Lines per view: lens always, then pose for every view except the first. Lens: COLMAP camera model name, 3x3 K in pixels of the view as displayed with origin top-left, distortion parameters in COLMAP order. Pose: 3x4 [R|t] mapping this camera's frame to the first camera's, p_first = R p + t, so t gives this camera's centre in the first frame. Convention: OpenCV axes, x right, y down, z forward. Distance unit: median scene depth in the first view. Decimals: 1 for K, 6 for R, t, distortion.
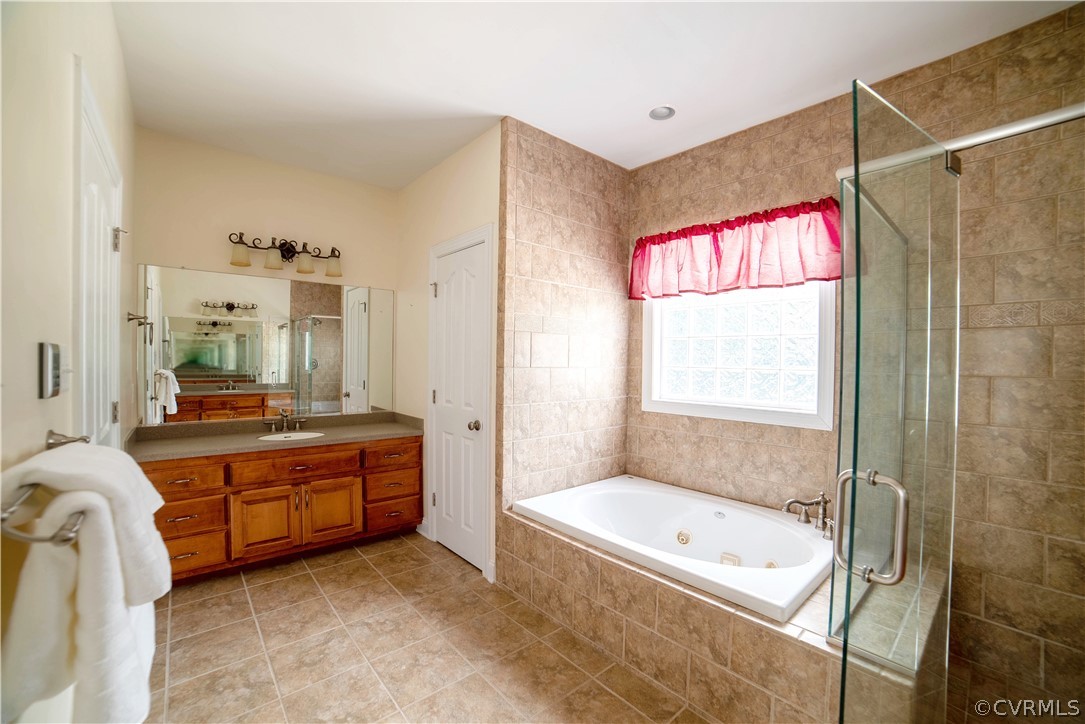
lens RADIAL K [[422.9, 0, 542.0], [0, 422.9, 366.9], [0, 0, 1]] dist [-0.071888, 0.017859]
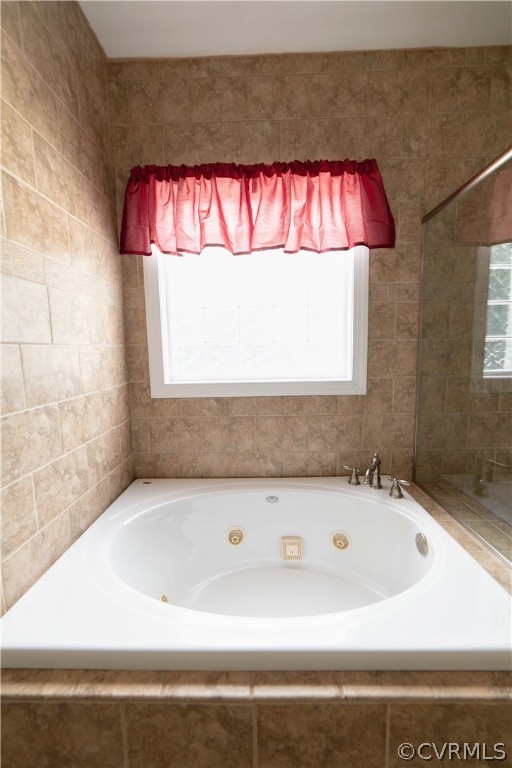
lens RADIAL K [[306.5, 0, 256.0], [0, 306.5, 384.0], [0, 0, 1]] dist [-0.001820, 0.000774]
pose [[0.676905, -0.108794, 0.727986, -0.069861], [0.038286, 0.992882, 0.112782, 0.022285], [-0.735074, -0.048471, 0.676252, 0.585833]]
